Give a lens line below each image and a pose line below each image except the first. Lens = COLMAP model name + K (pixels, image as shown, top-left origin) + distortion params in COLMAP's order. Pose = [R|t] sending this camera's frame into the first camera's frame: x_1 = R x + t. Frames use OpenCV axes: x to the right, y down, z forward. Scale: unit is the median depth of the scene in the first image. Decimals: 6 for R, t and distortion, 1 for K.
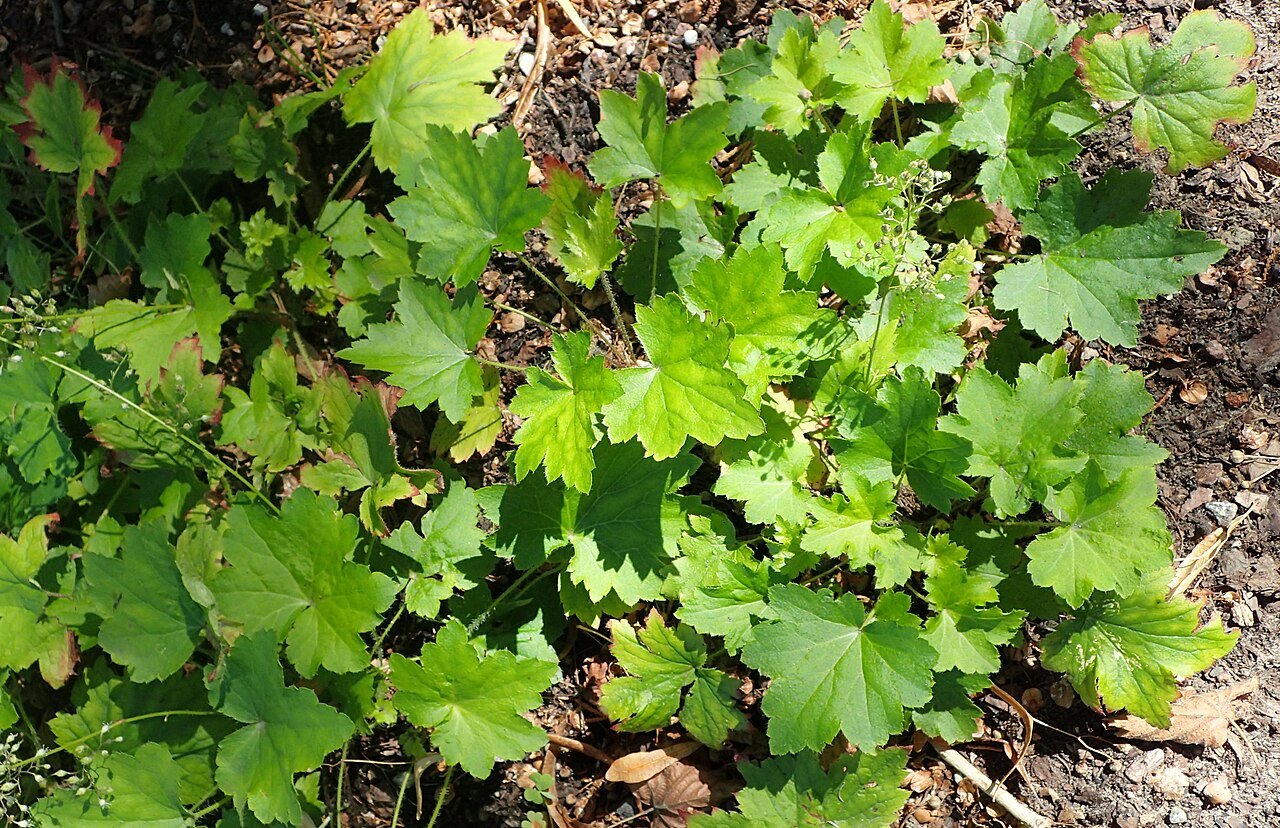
lens RADIAL K [[1264.8, 0, 640.1], [0, 1264.8, 413.8], [0, 0, 1]] dist [-0.000854, 0.000000]
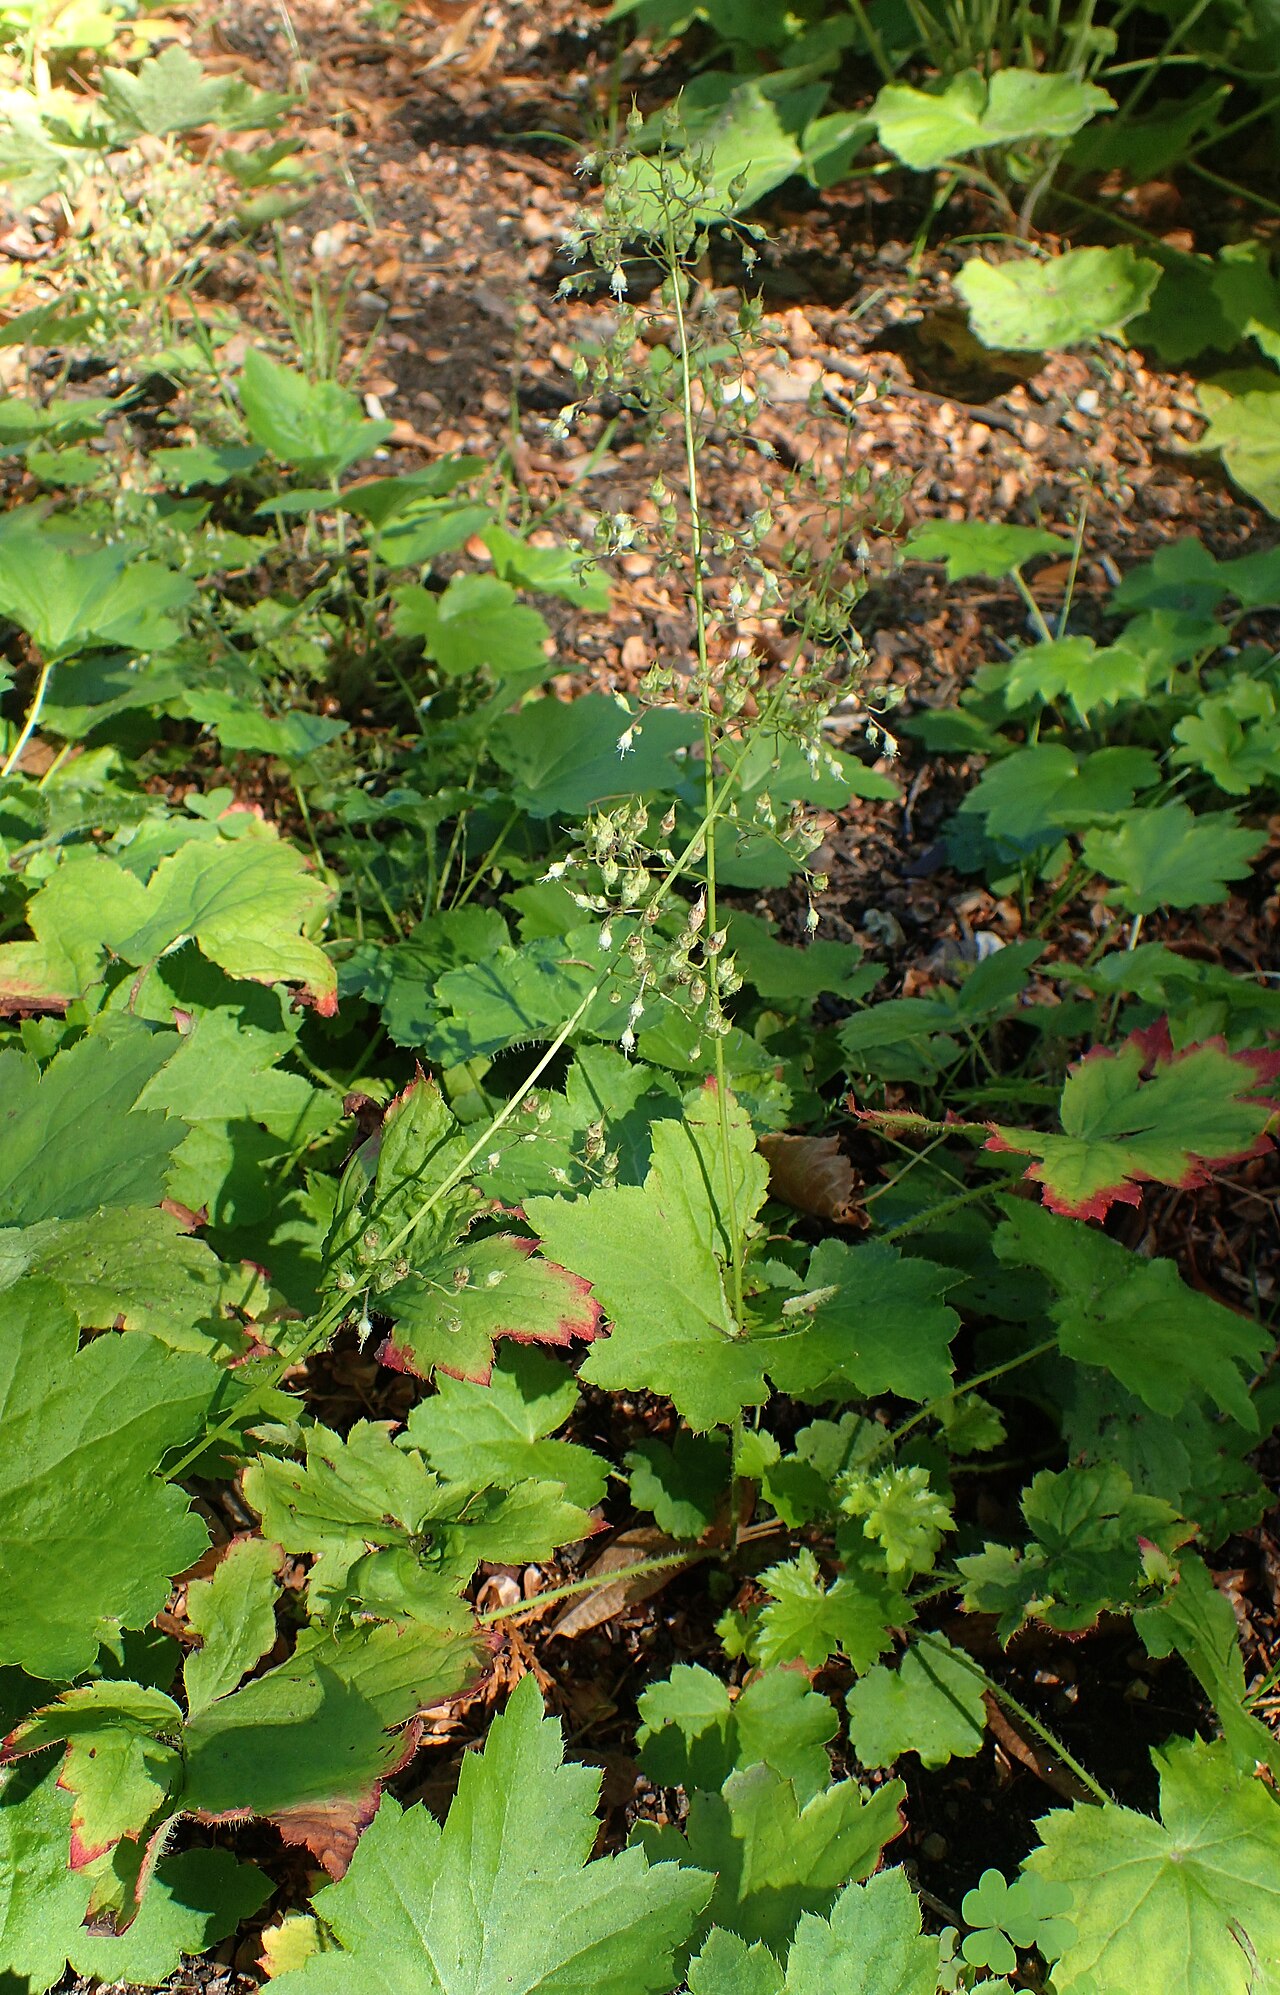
lens RADIAL K [[2227.1, 0, 639.8], [0, 2227.1, 998.1], [0, 0, 1]] dist [-0.056020, 0.000000]
pose [[-0.132002, 0.877624, -0.460817, -0.099595], [-0.991222, -0.113430, 0.067911, -0.088659], [0.007330, 0.465737, 0.884893, 0.267659]]
